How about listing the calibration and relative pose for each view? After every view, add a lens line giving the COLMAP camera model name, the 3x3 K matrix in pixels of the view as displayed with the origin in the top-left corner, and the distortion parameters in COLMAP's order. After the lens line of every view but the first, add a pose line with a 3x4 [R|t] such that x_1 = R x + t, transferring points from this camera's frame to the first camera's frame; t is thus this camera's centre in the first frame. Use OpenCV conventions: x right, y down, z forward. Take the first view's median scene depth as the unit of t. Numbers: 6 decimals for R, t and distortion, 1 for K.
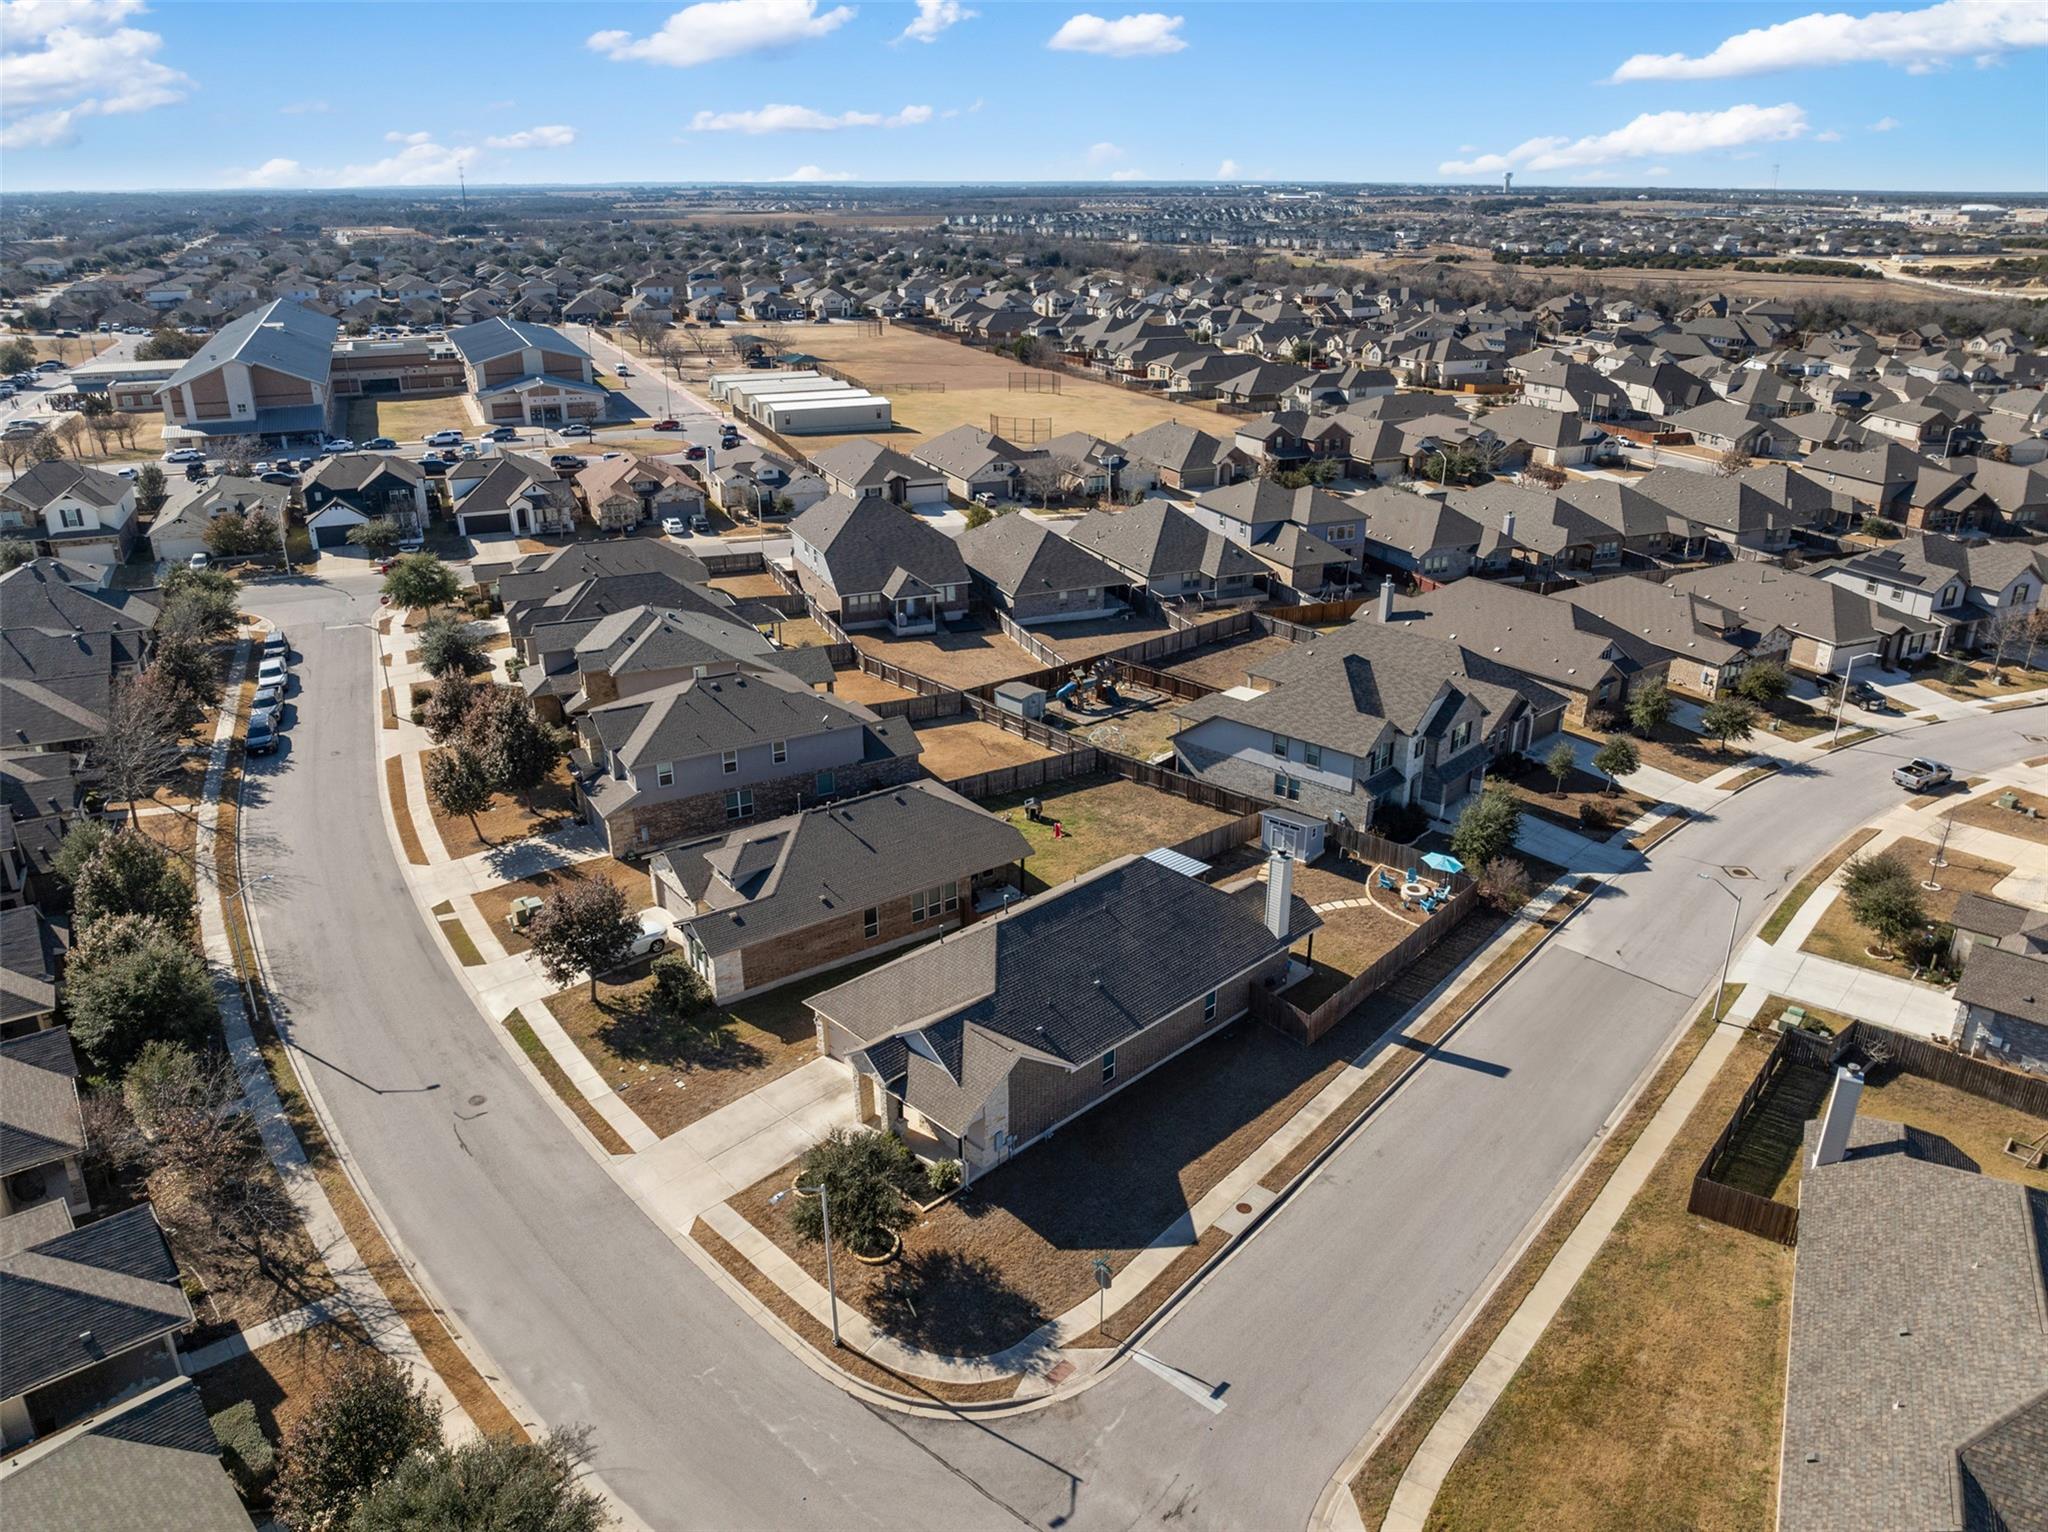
lens RADIAL K [[1439.0, 0, 1031.5], [0, 1439.0, 764.6], [0, 0, 1]] dist [-0.034094, -0.002809]
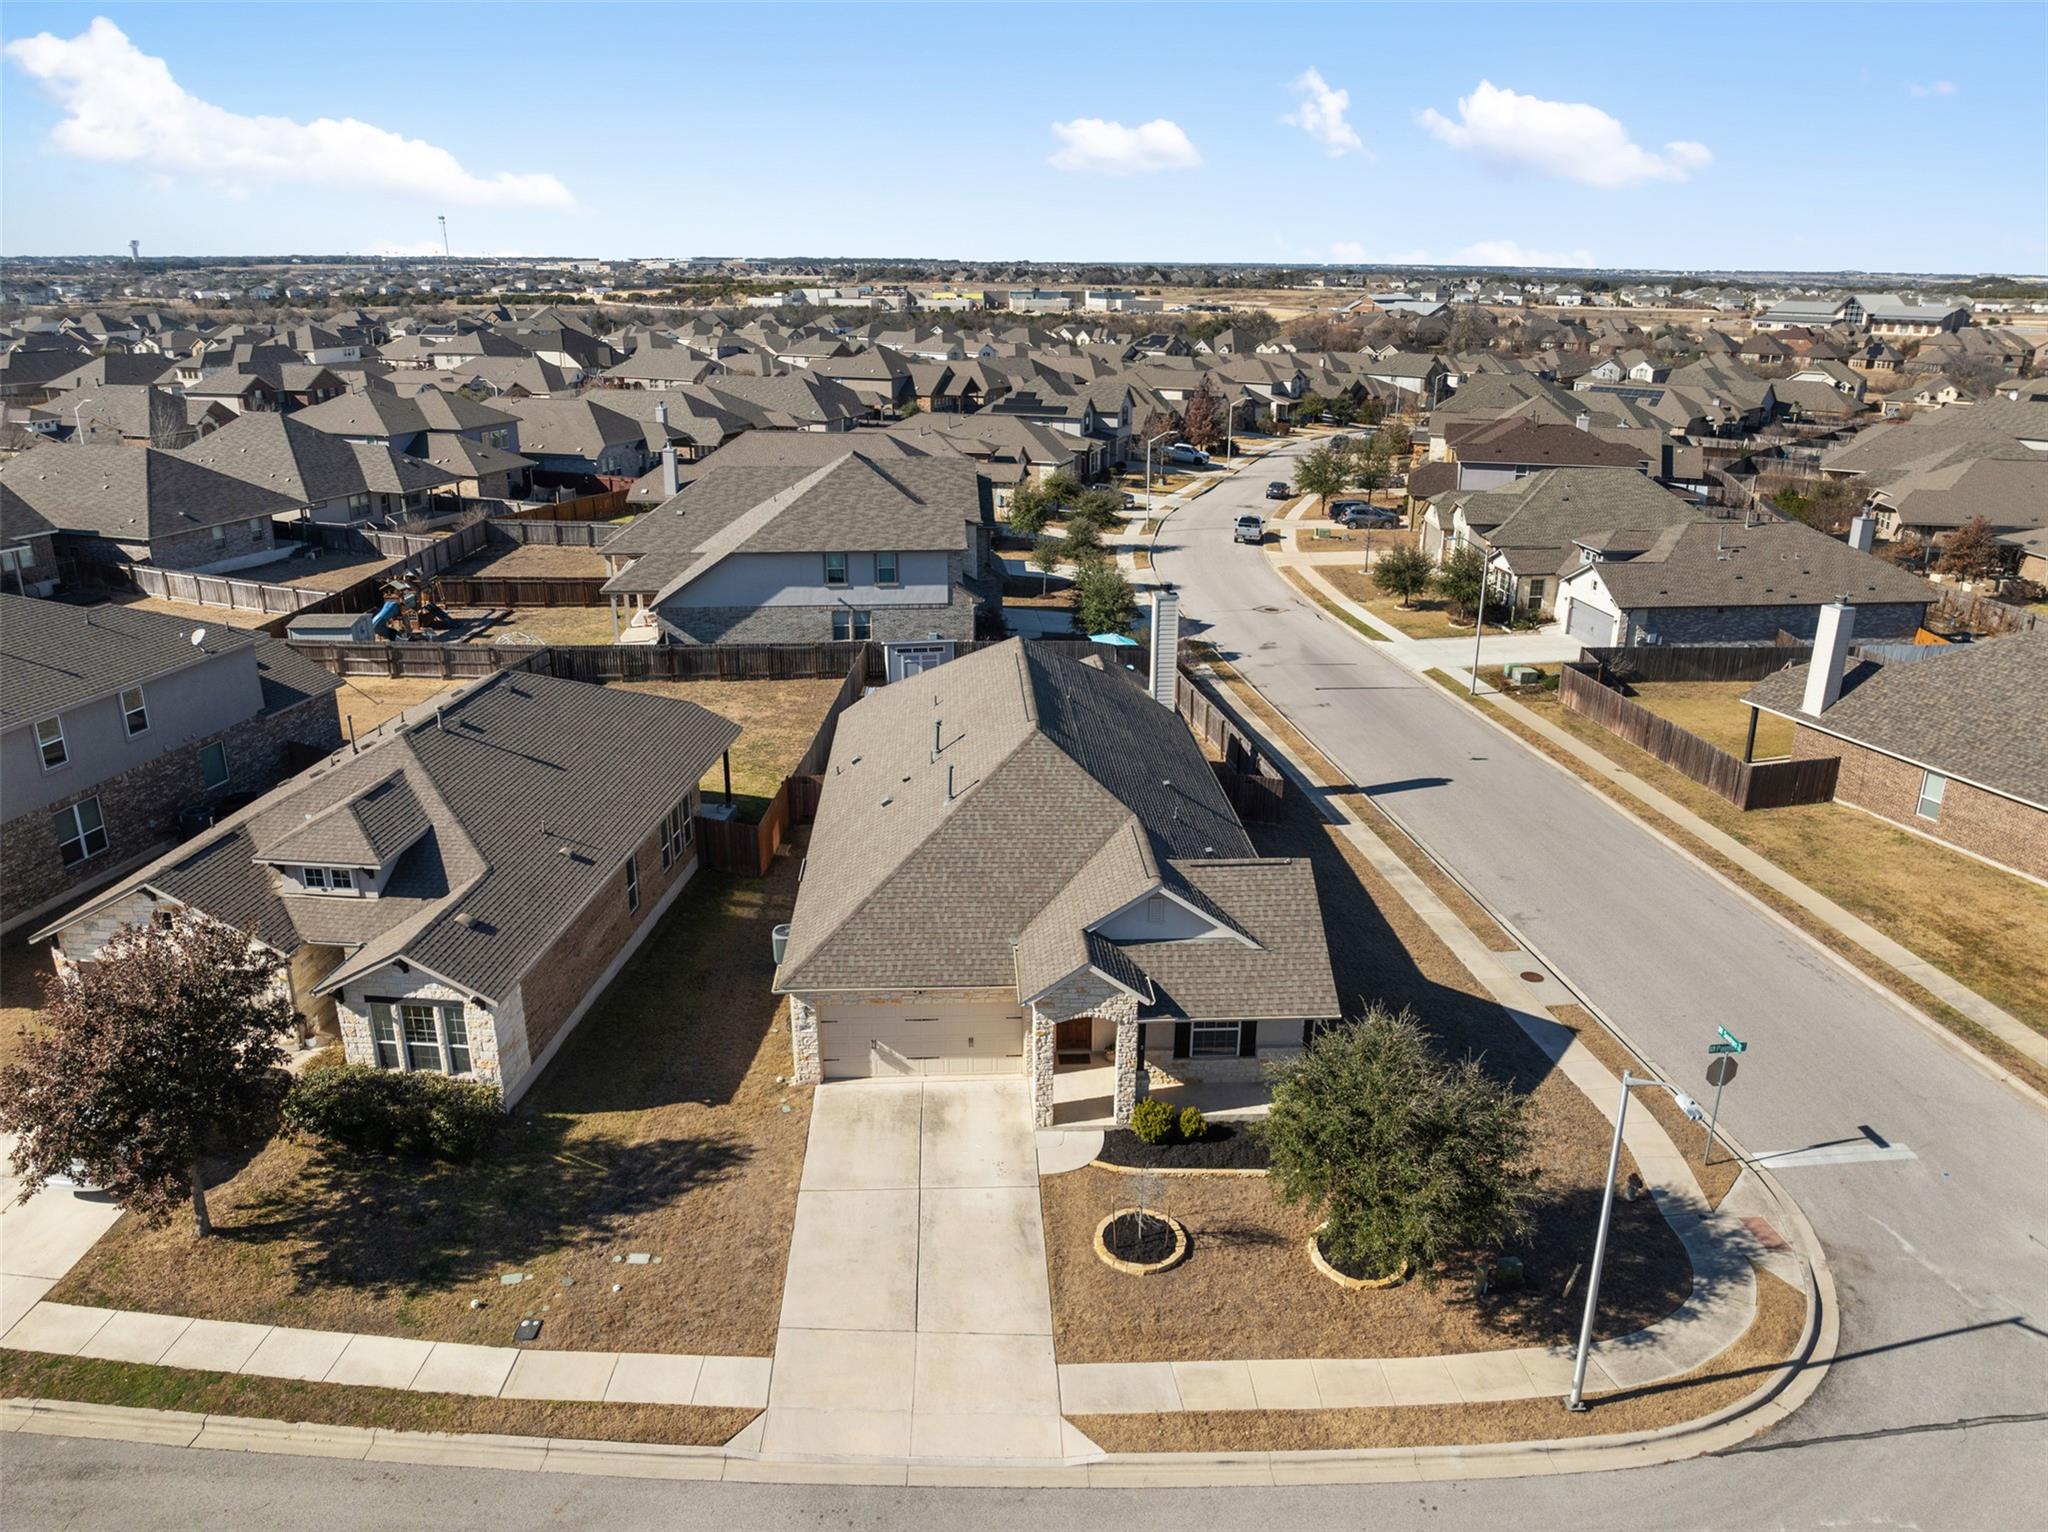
lens RADIAL K [[1439.0, 0, 1031.5], [0, 1439.0, 764.6], [0, 0, 1]] dist [-0.034094, -0.002809]
pose [[0.662385, -0.244271, 0.708221, -0.473861], [0.276005, 0.958424, 0.072427, 0.087672], [-0.696468, 0.147498, 0.702266, 0.641826]]
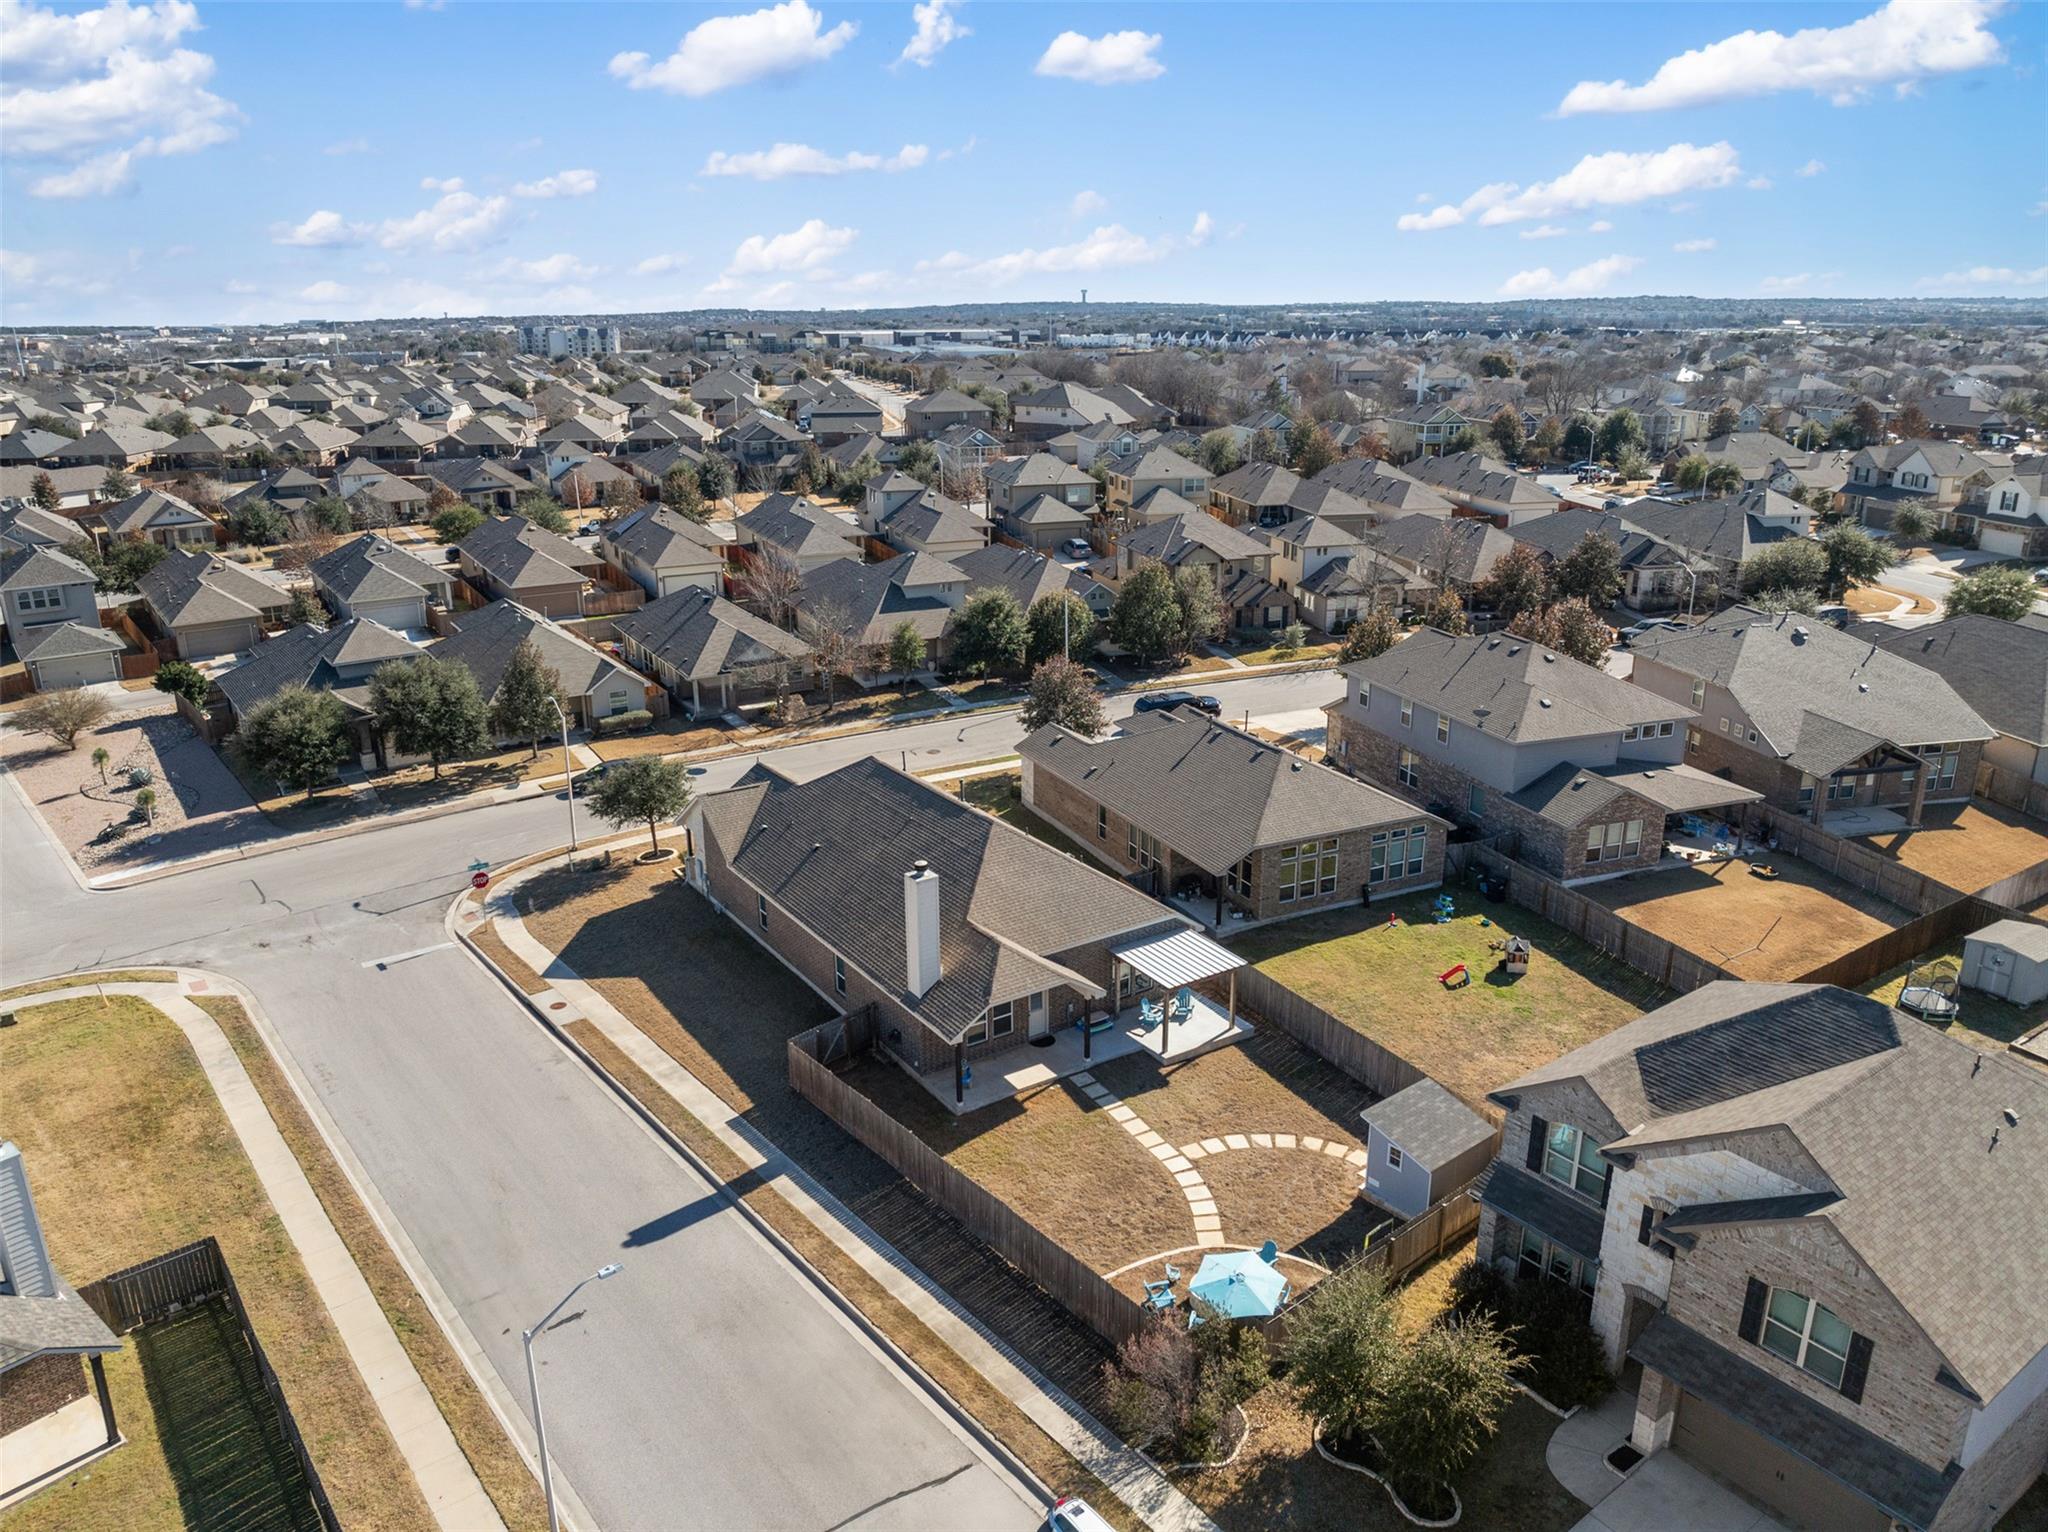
lens RADIAL K [[1451.5, 0, 1024.0], [0, 1451.5, 766.0], [0, 0, 1]] dist [-0.021081, -0.001366]
pose [[-0.199031, 0.301860, -0.932345, 0.922942], [-0.359664, 0.862491, 0.356022, -0.284488], [0.911608, 0.406190, -0.063094, 1.245186]]
